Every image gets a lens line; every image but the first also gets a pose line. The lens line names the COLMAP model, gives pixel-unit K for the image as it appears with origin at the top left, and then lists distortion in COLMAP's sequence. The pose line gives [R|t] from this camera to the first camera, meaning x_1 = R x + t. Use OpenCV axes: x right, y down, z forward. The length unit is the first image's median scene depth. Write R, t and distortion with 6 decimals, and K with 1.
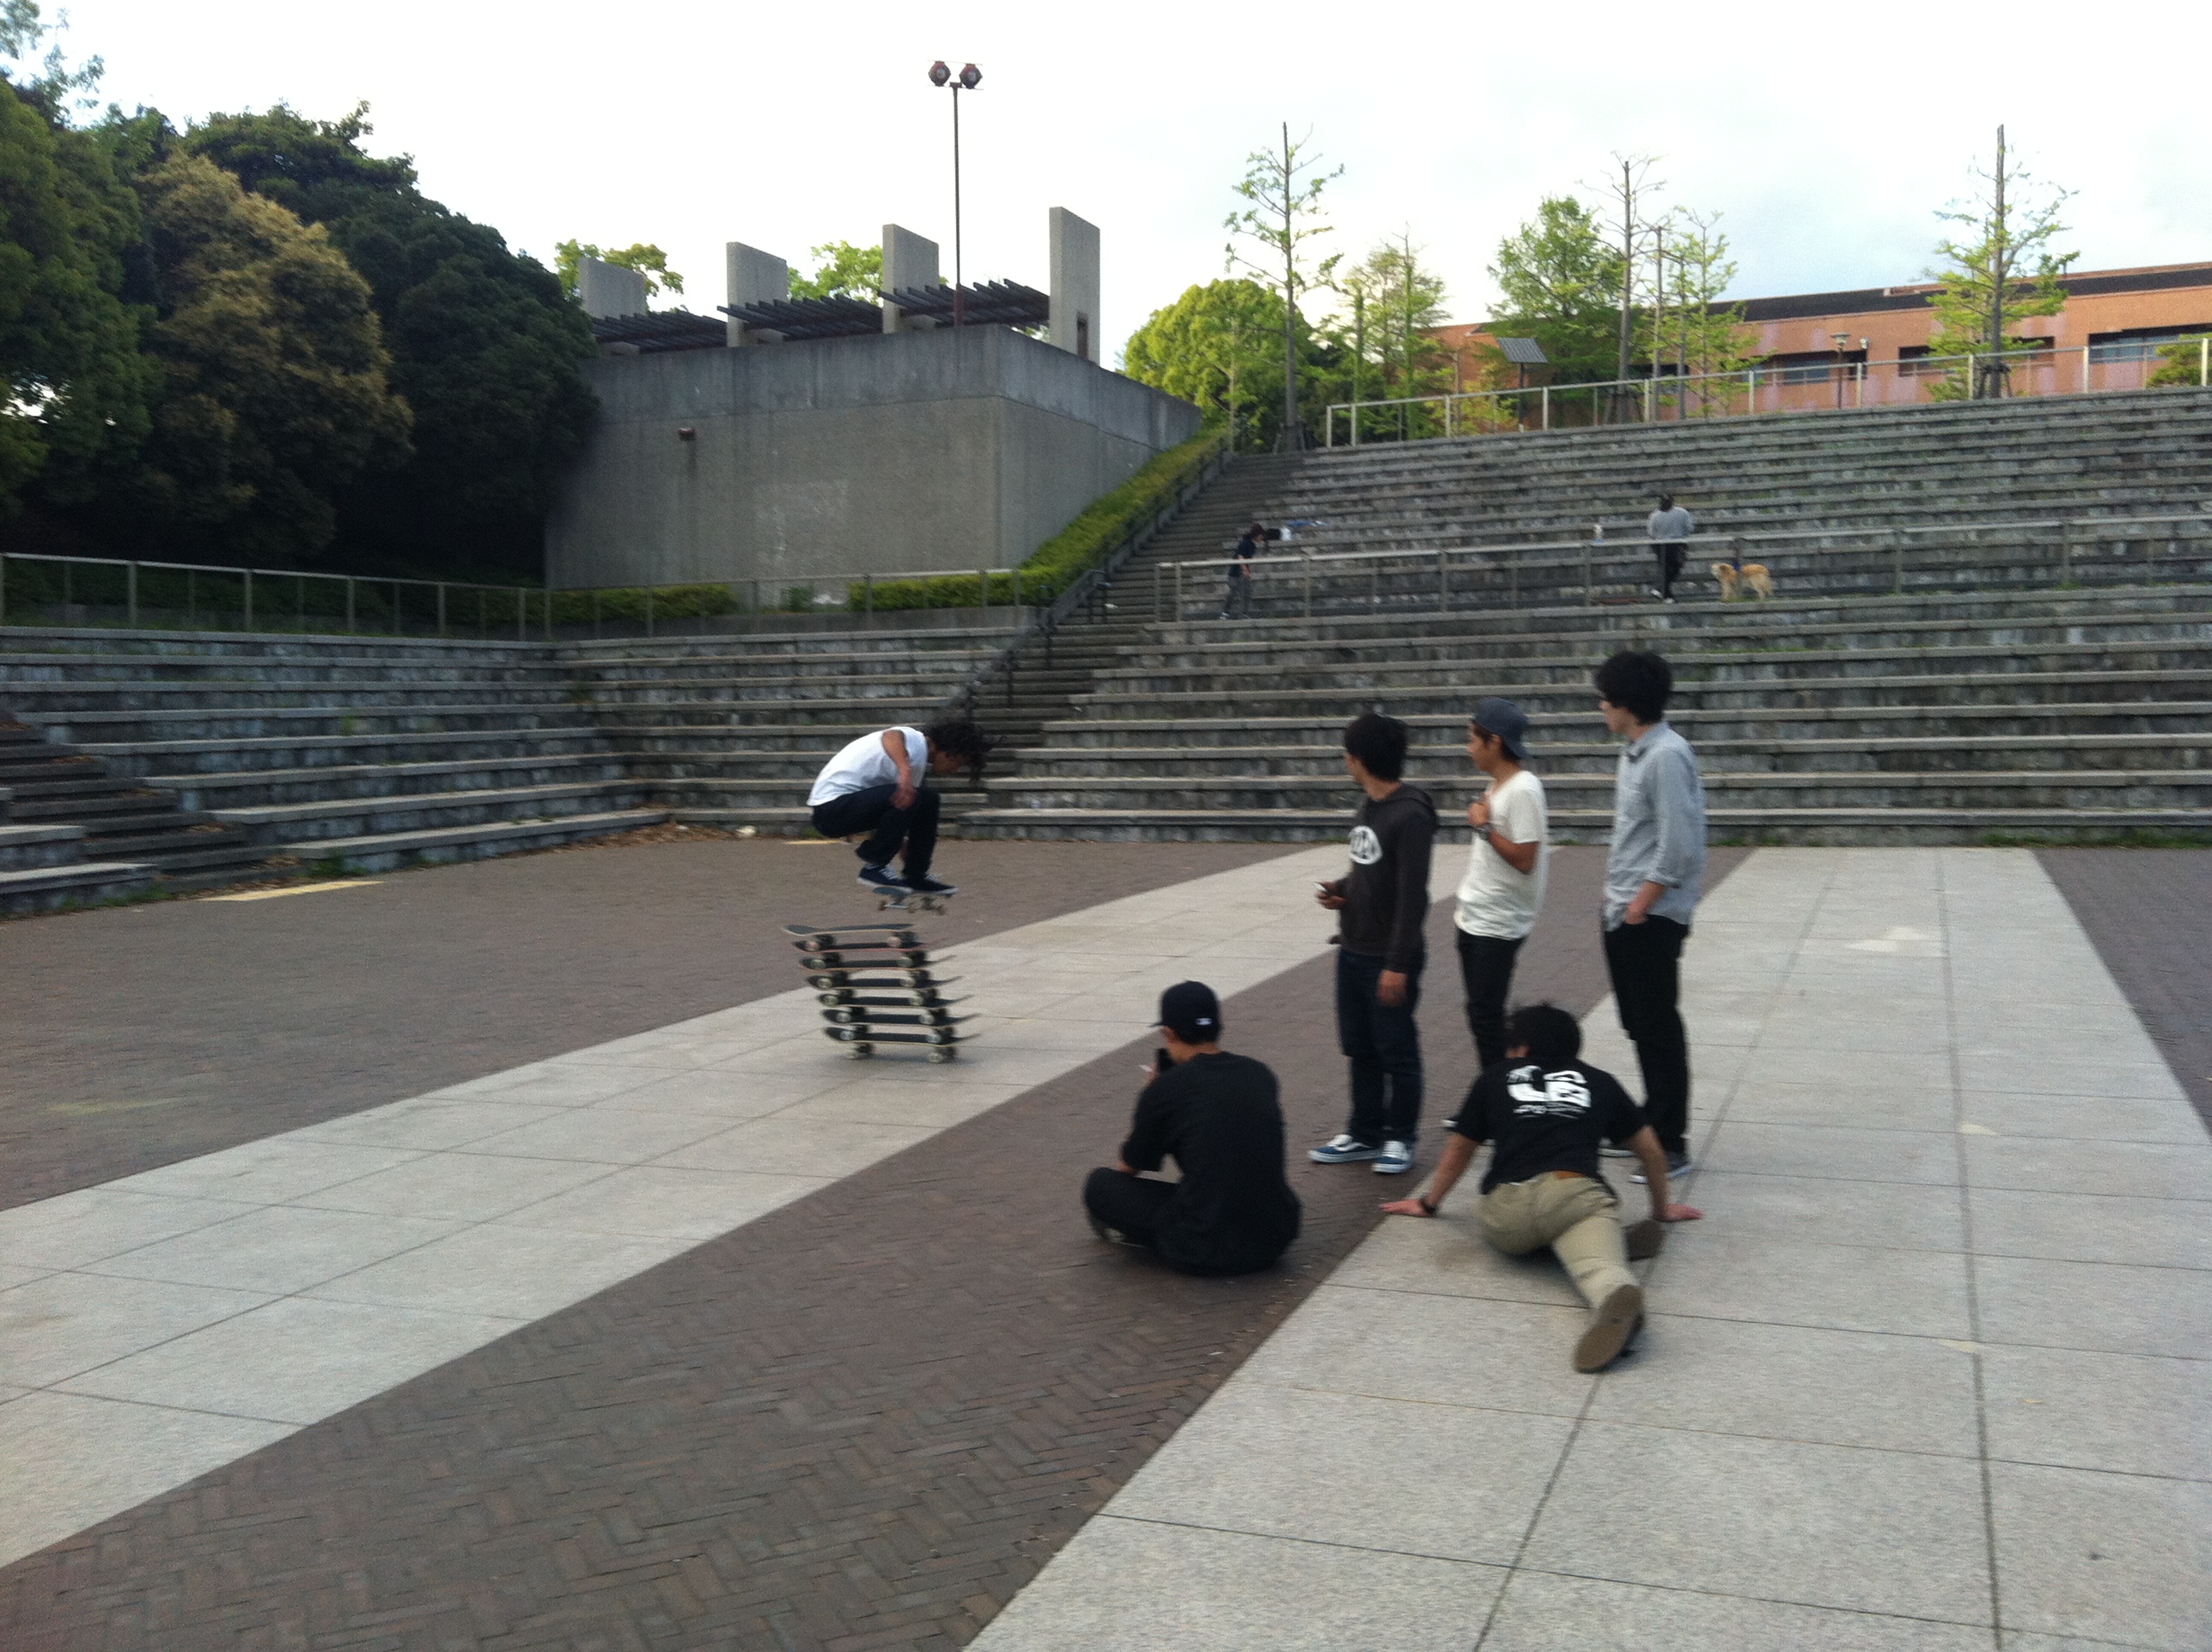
lens RADIAL K [[1703.9, 0, 1105.2], [0, 1703.9, 917.4], [0, 0, 1]] dist [0.003641, -0.071244]
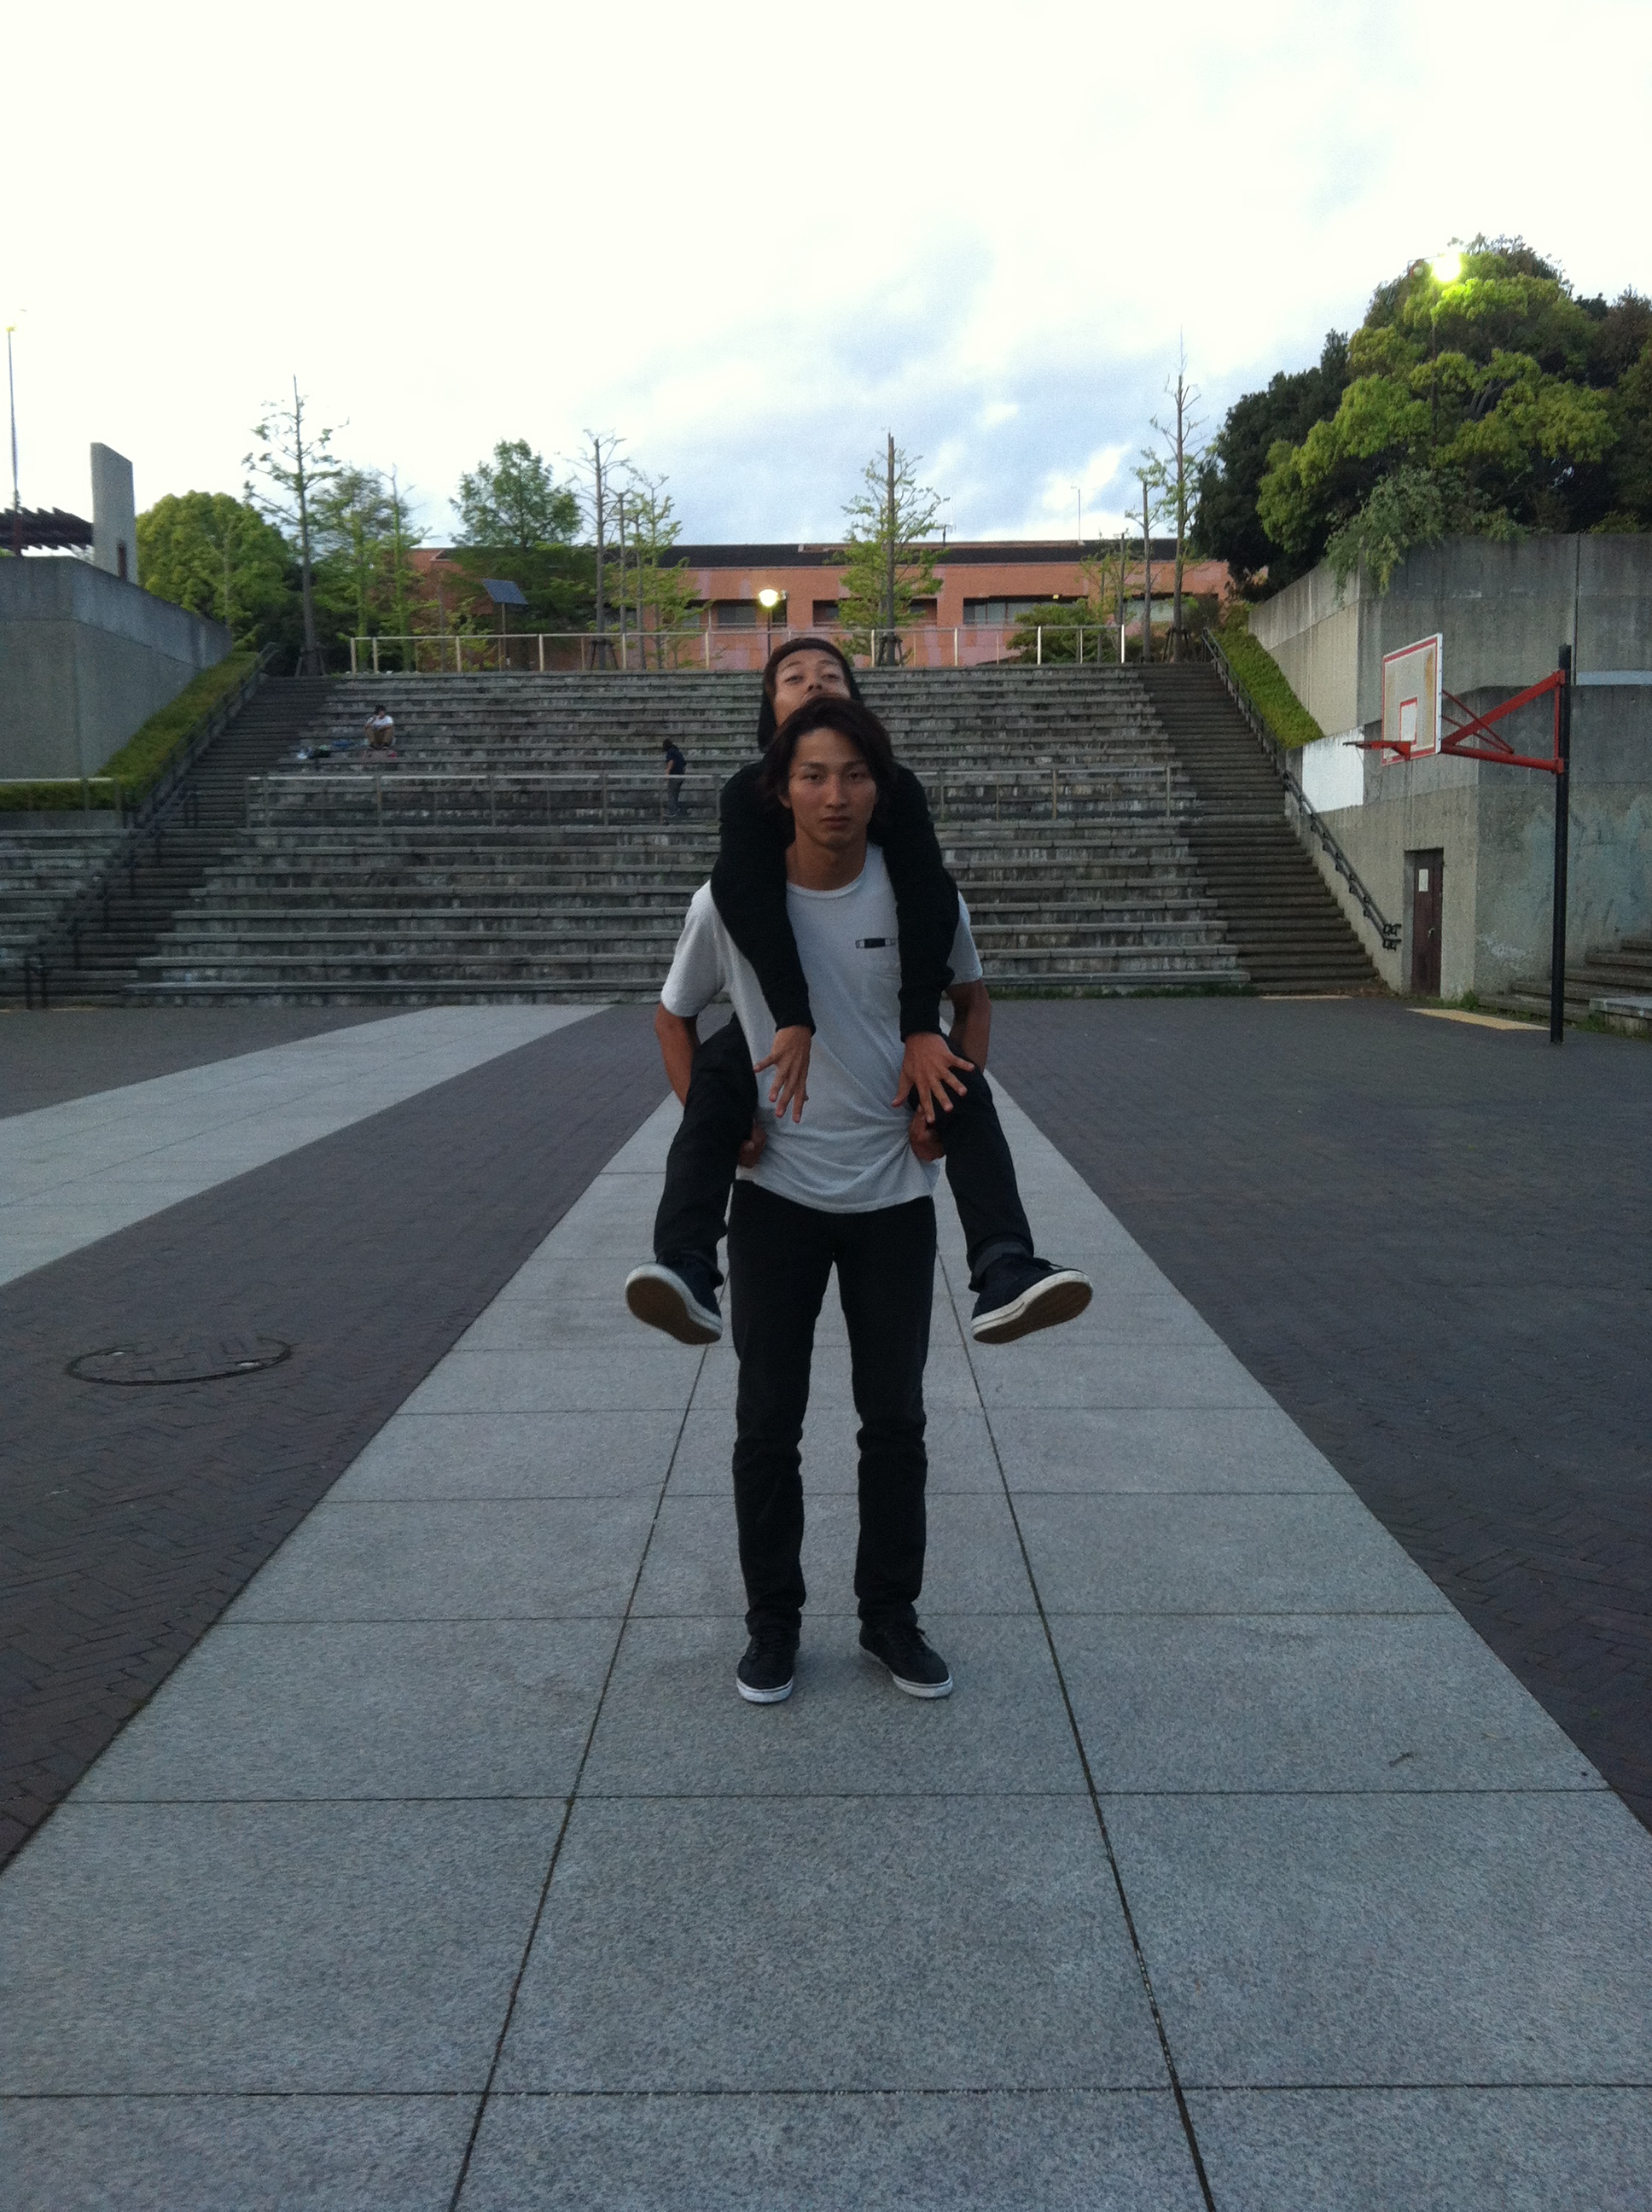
lens RADIAL K [[1886.9, 0, 826.0], [0, 1886.9, 1106.0], [0, 0, 1]] dist [0.104248, -0.586770]
pose [[0.904414, -0.033454, 0.425342, -0.142778], [0.045566, 0.998793, -0.018331, 0.047902], [-0.424215, 0.035960, 0.904847, -0.272792]]
